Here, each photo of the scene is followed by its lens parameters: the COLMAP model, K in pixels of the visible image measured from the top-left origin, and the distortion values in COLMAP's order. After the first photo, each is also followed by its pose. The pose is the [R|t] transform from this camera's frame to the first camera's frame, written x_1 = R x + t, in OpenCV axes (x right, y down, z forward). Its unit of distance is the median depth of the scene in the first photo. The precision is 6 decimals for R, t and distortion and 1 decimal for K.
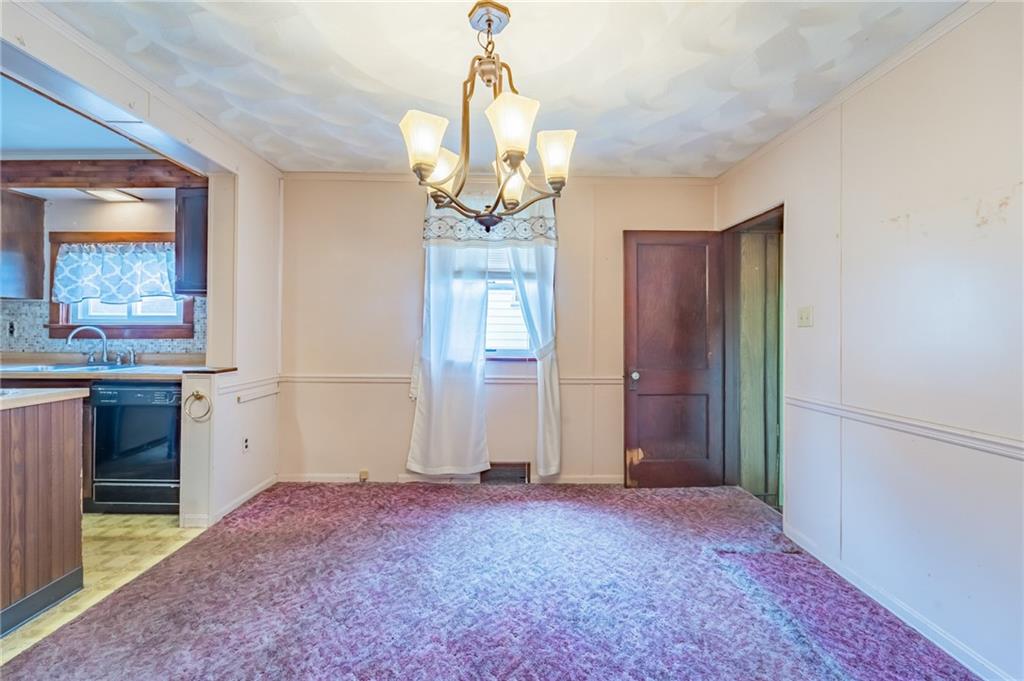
lens RADIAL K [[425.0, 0, 510.2], [0, 425.0, 329.5], [0, 0, 1]] dist [-0.001097, -0.000519]
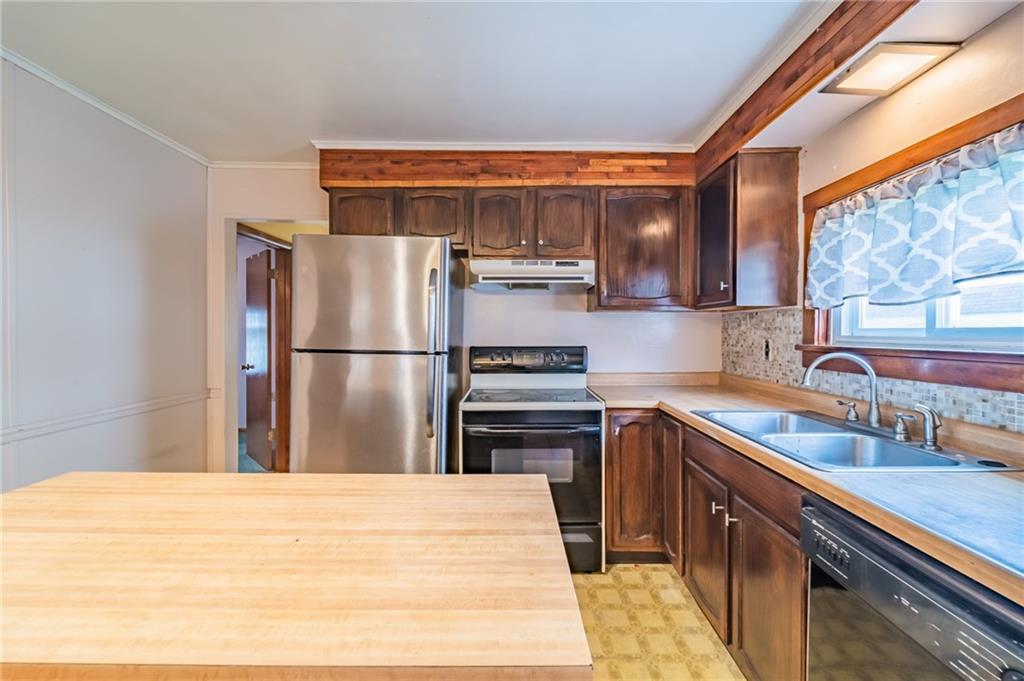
lens RADIAL K [[418.6, 0, 513.7], [0, 418.6, 336.0], [0, 0, 1]] dist [-0.000096, -0.000213]
pose [[-0.018105, 0.006614, -0.999814, -0.459773], [0.002307, 0.999976, 0.006573, -0.029459], [0.999833, -0.002188, -0.018120, 0.583495]]
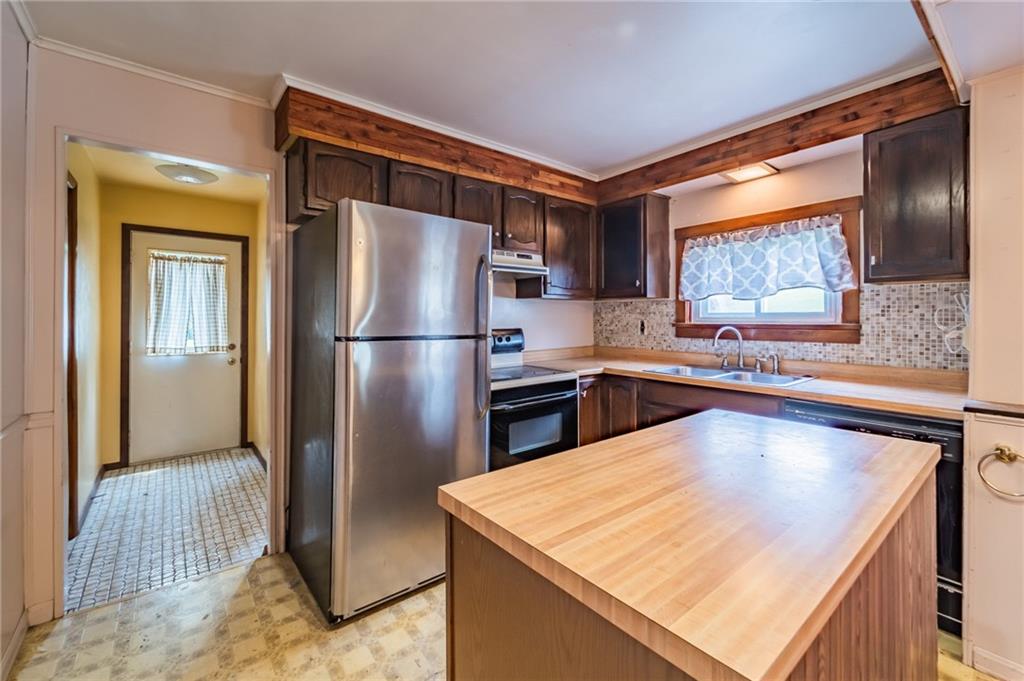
lens RADIAL K [[427.7, 0, 505.3], [0, 427.7, 316.6], [0, 0, 1]] dist [-0.000461, -0.000264]
pose [[0.609994, -0.006754, -0.792377, -0.541162], [0.008982, 0.999958, -0.001609, -0.029099], [0.792355, -0.006136, 0.610029, 0.080821]]
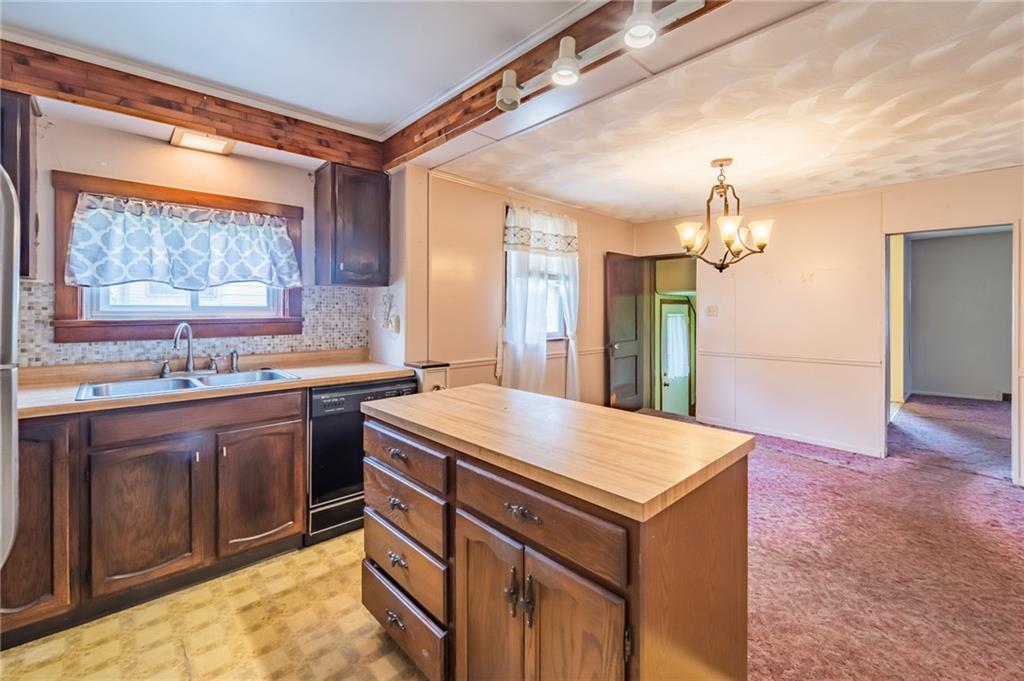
lens RADIAL K [[430.7, 0, 516.2], [0, 430.7, 312.4], [0, 0, 1]] dist [0.001147, 0.000042]
pose [[0.736547, -0.006227, 0.676358, -1.016495], [-0.001550, 0.999939, 0.010894, -0.031574], [-0.676384, -0.009073, 0.736493, 0.083220]]
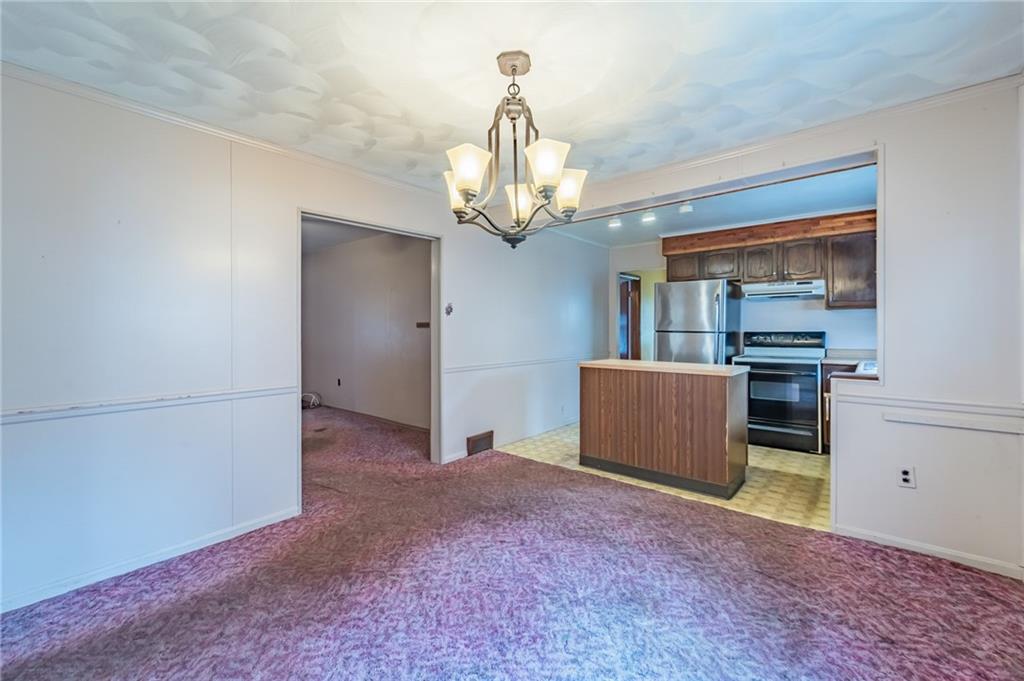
lens RADIAL K [[425.0, 0, 510.2], [0, 425.0, 329.5], [0, 0, 1]] dist [-0.001097, -0.000519]
pose [[-0.659101, -0.005850, -0.752032, 0.403129], [0.001535, 0.999957, -0.009124, 0.001413], [0.752053, -0.007168, -0.659064, 0.854531]]
